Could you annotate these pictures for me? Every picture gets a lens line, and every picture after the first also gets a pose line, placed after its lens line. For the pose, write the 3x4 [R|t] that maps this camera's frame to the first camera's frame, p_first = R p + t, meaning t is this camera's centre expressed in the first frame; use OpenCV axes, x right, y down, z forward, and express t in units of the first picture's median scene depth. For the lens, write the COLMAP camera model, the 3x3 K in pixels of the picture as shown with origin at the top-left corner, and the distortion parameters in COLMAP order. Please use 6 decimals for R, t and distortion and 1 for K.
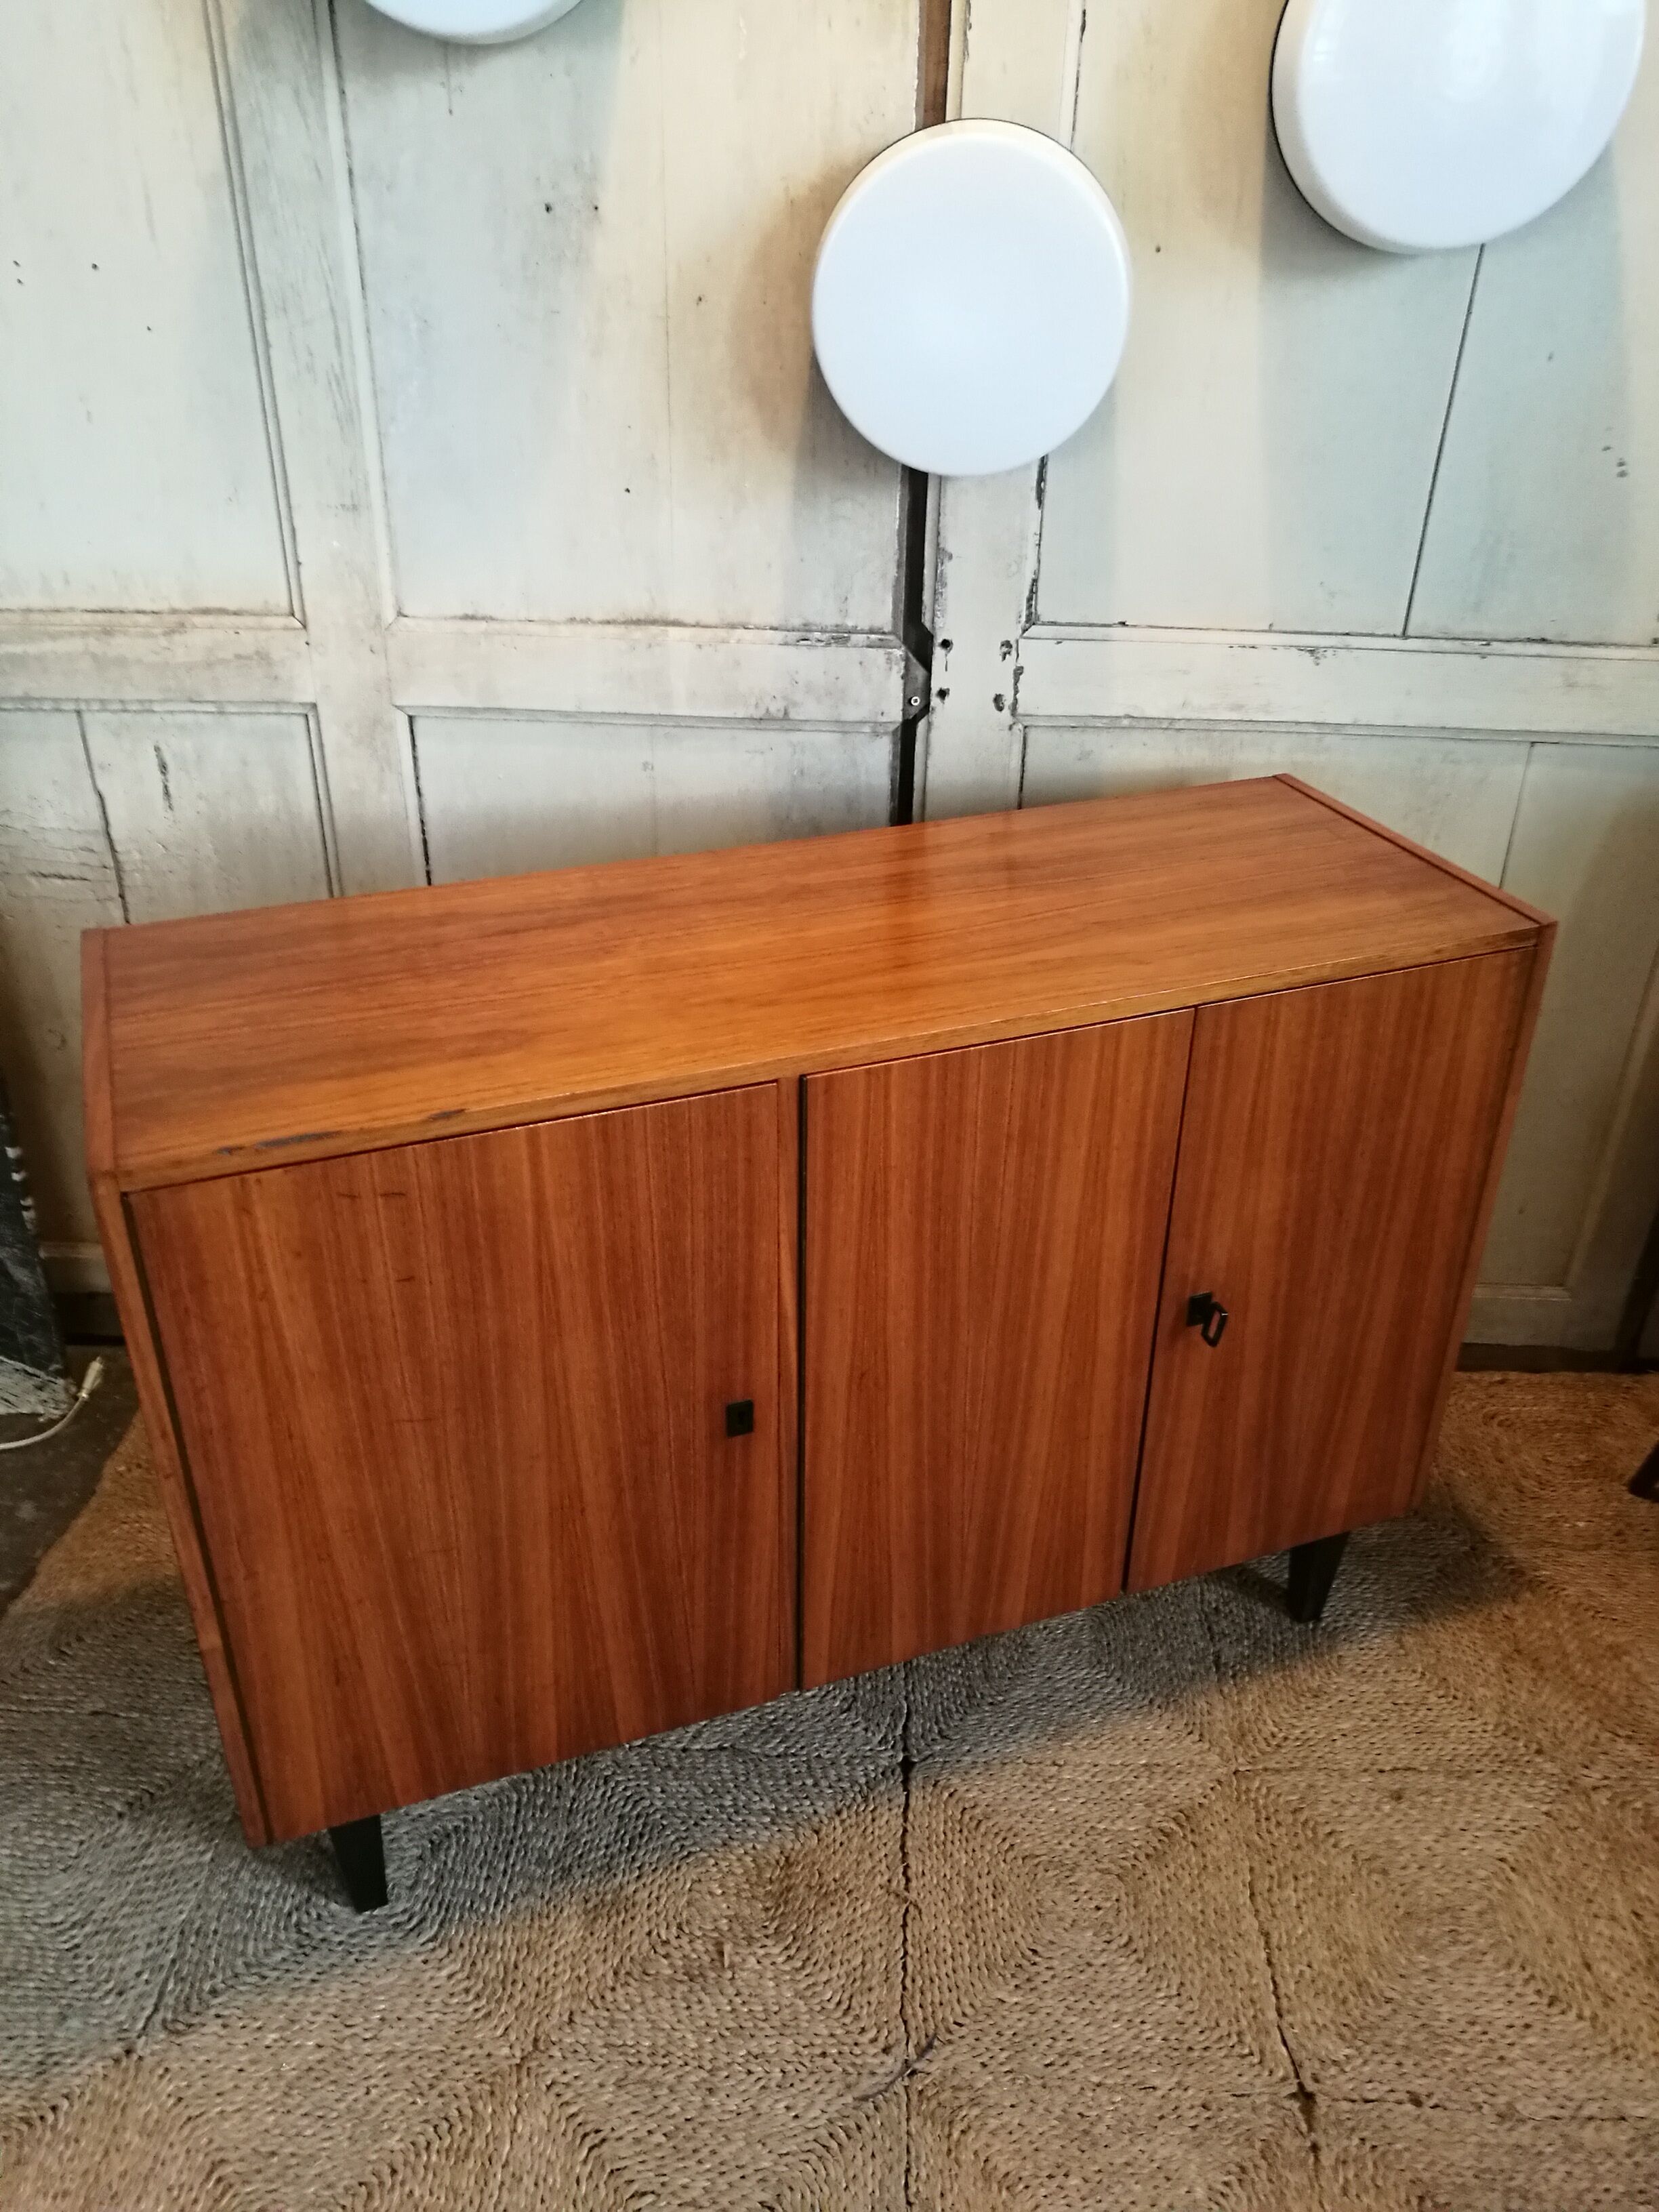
lens RADIAL K [[1758.7, 0, 813.1], [0, 1758.7, 1120.7], [0, 0, 1]] dist [0.001350, -0.000642]
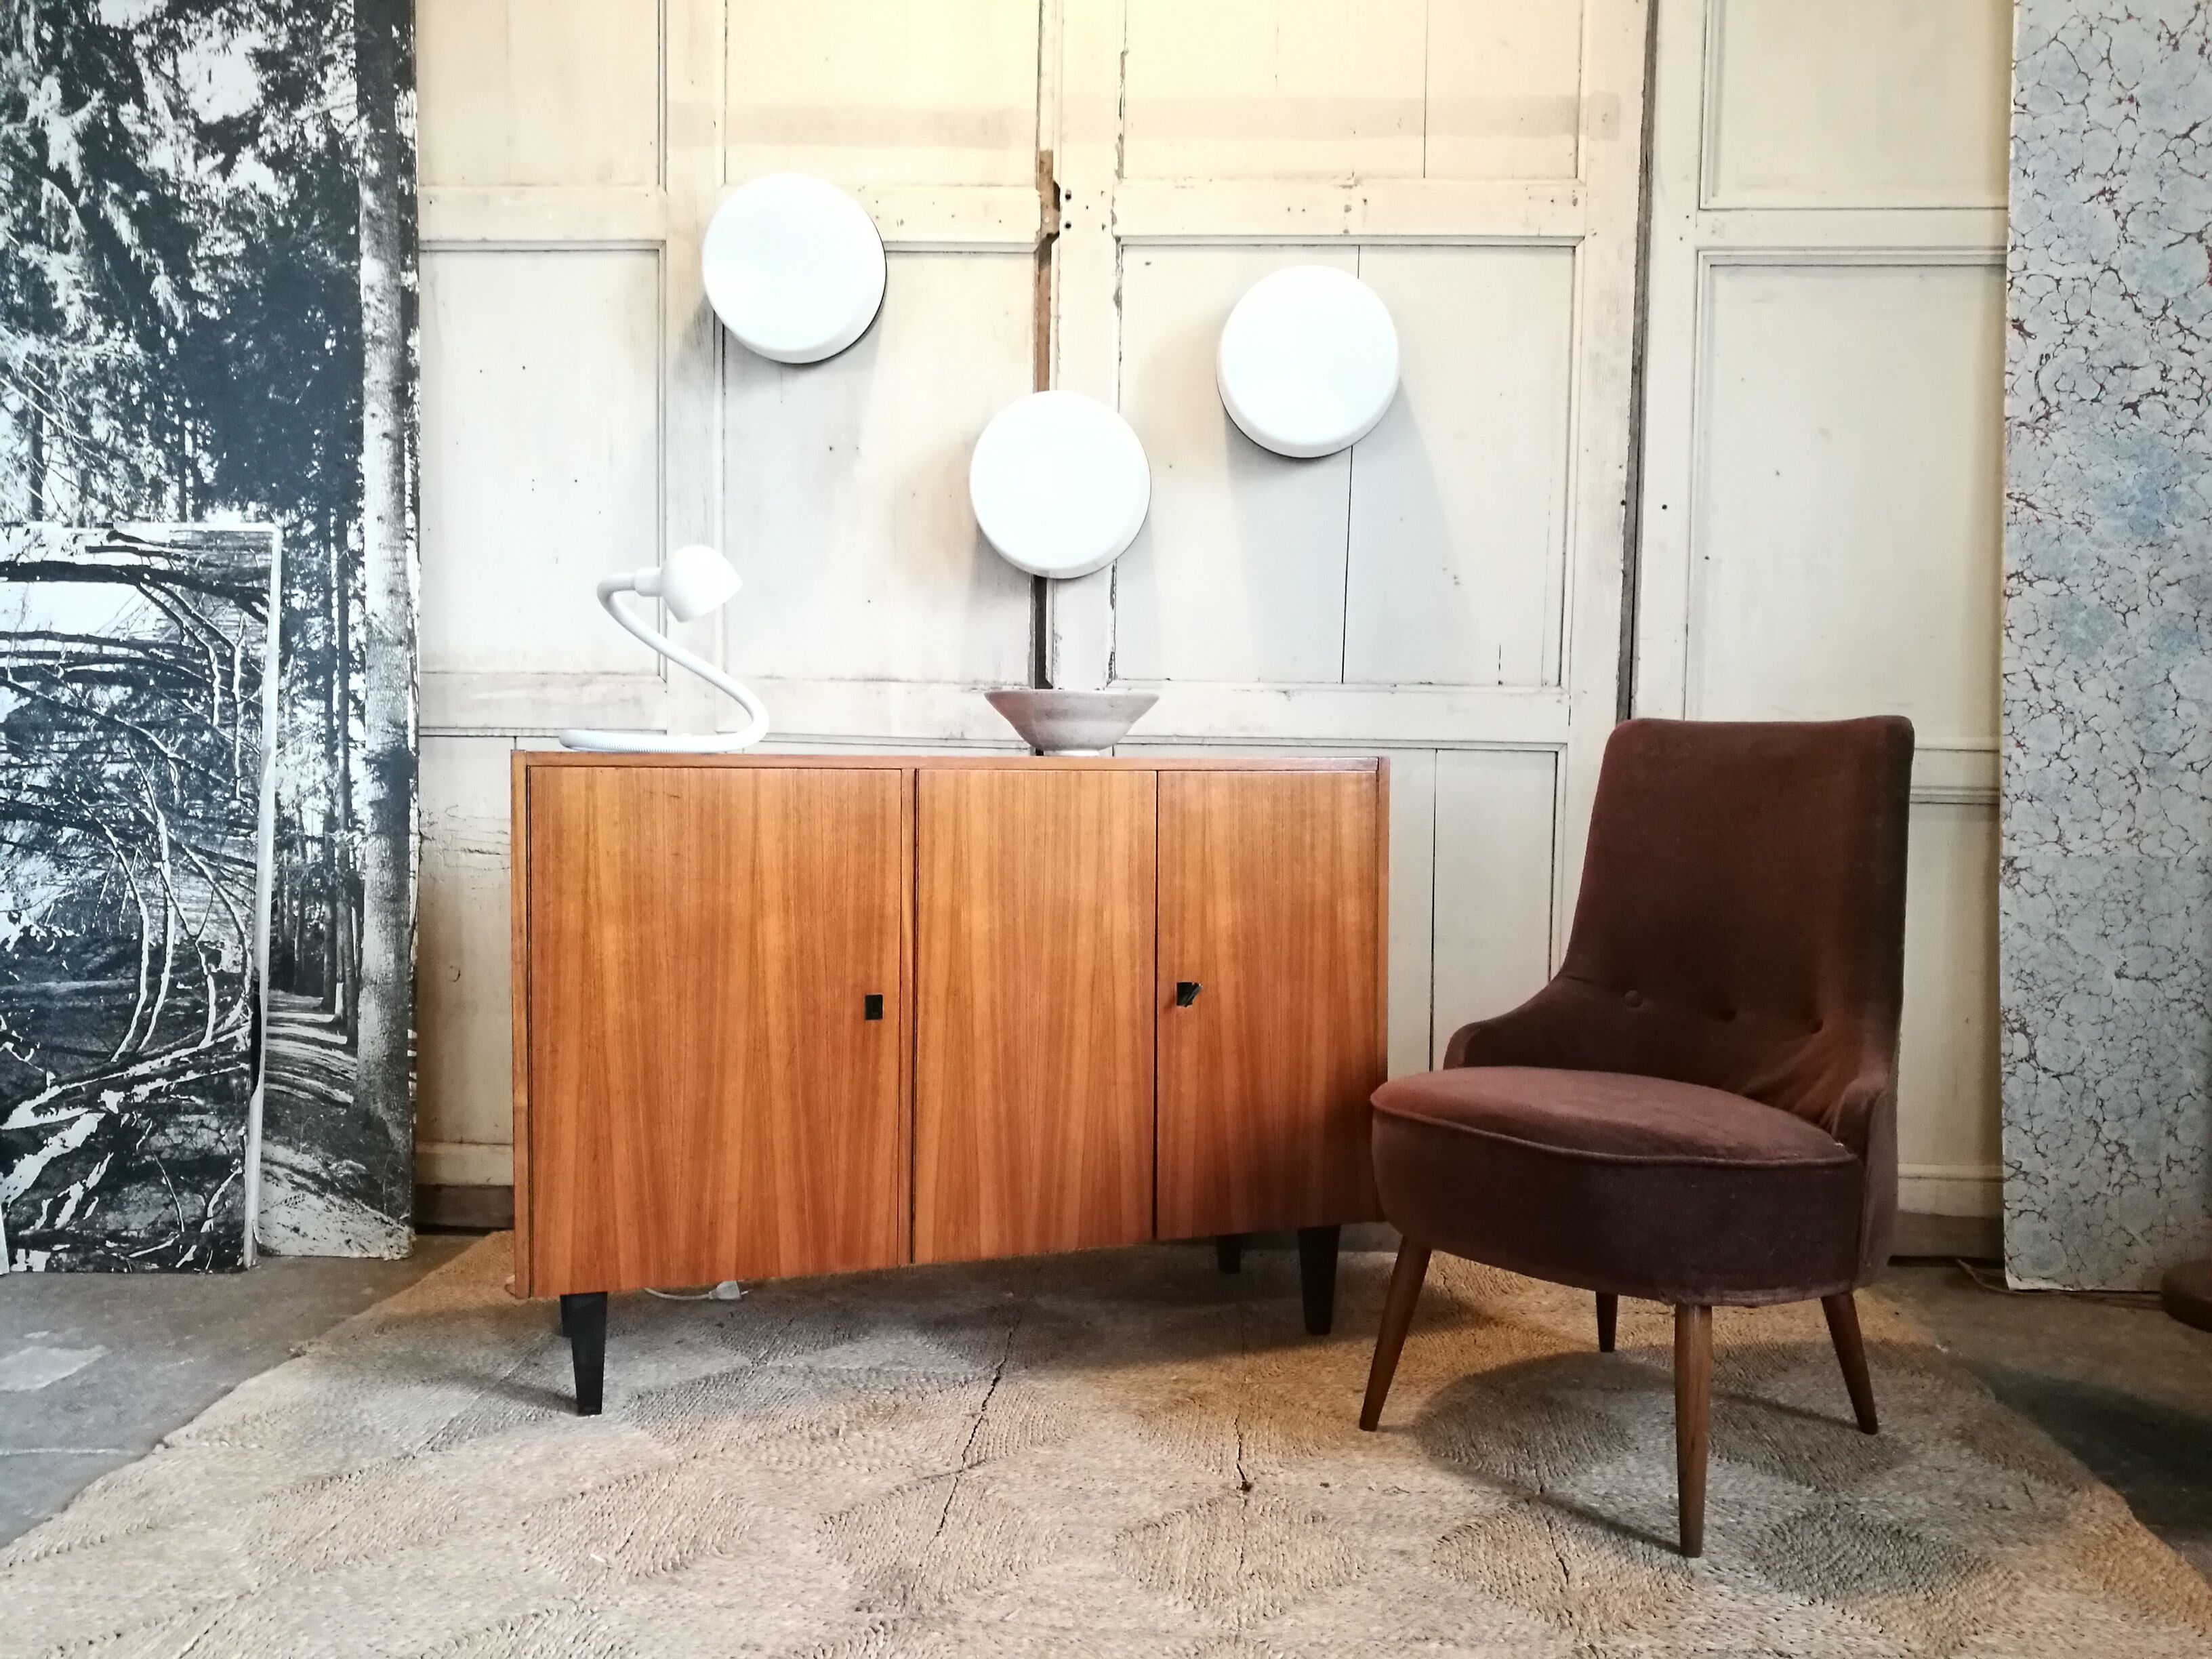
lens RADIAL K [[1745.7, 0, 1106.0], [0, 1745.7, 829.5], [0, 0, 1]] dist [0.066328, -0.149593]
pose [[0.999500, 0.003015, -0.031475, 0.188282], [-0.017346, 0.884559, -0.466106, 0.660219], [0.026437, 0.466418, 0.884169, -0.400483]]
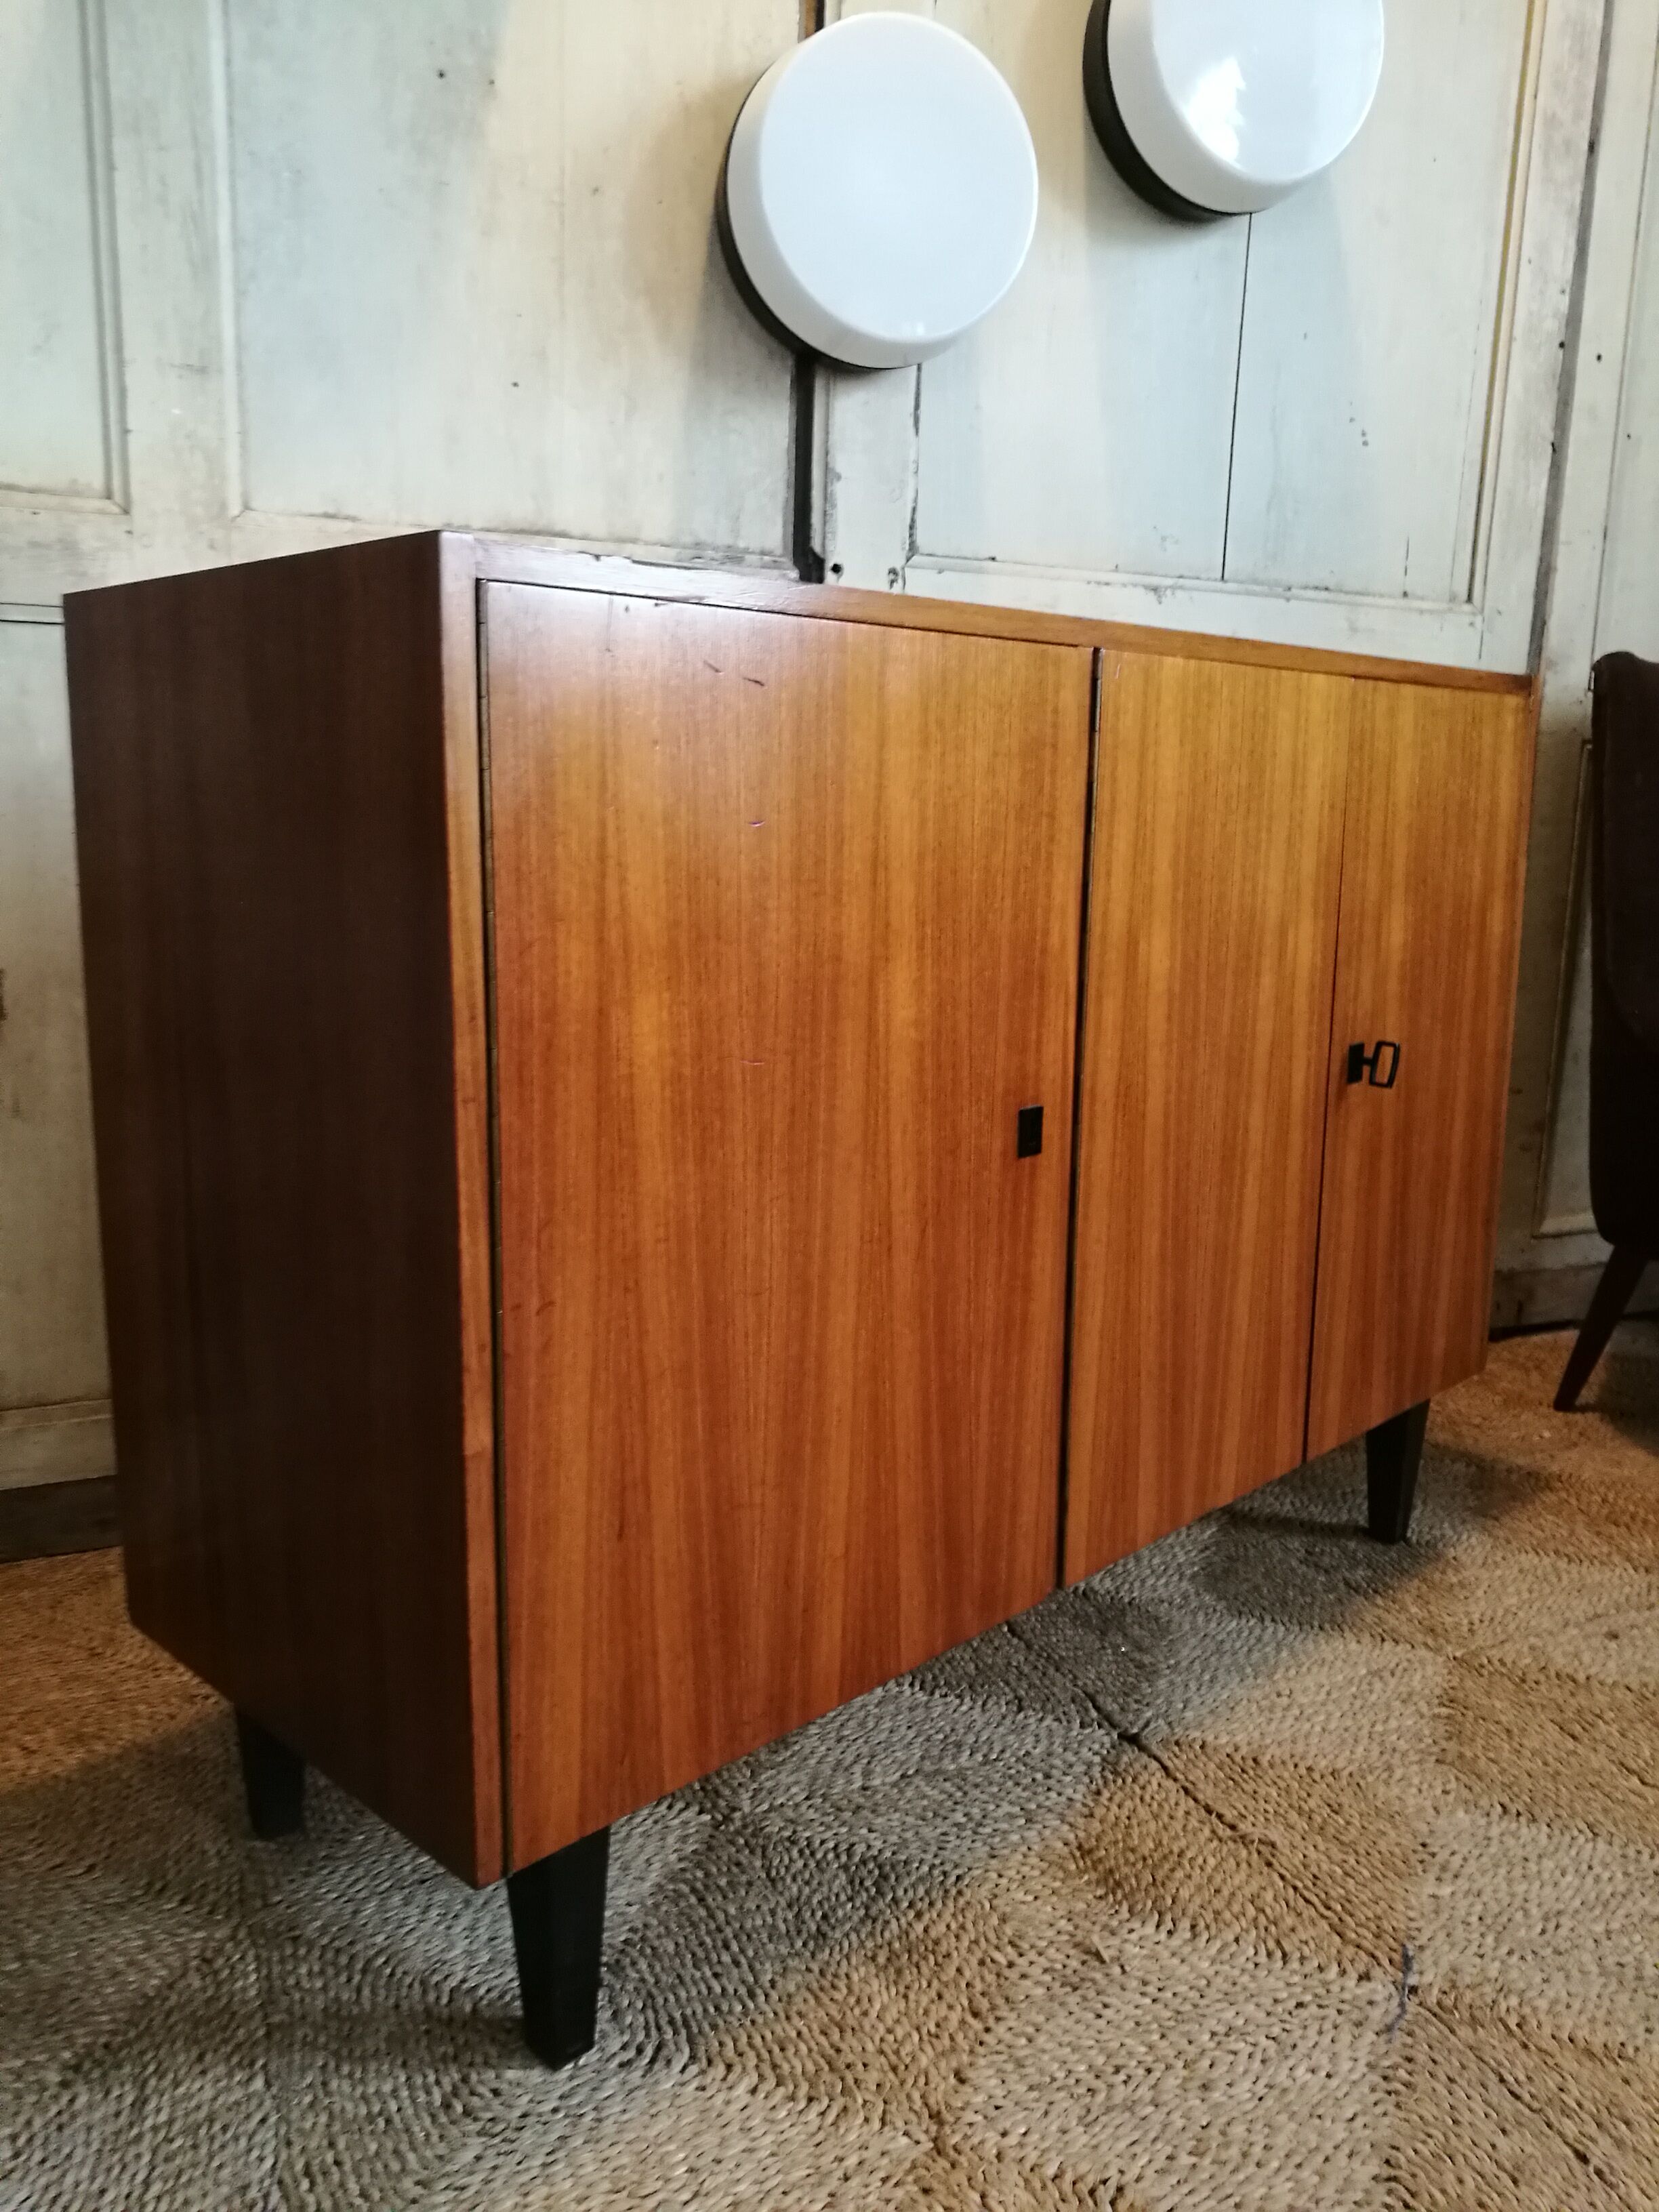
lens RADIAL K [[1762.4, 0, 829.5], [0, 1762.4, 1106.0], [0, 0, 1]] dist [0.002779, -0.001082]
pose [[0.906338, -0.070273, 0.416669, -0.398693], [0.206110, 0.934336, -0.290749, 0.324984], [-0.368877, 0.349396, 0.861308, 0.296103]]
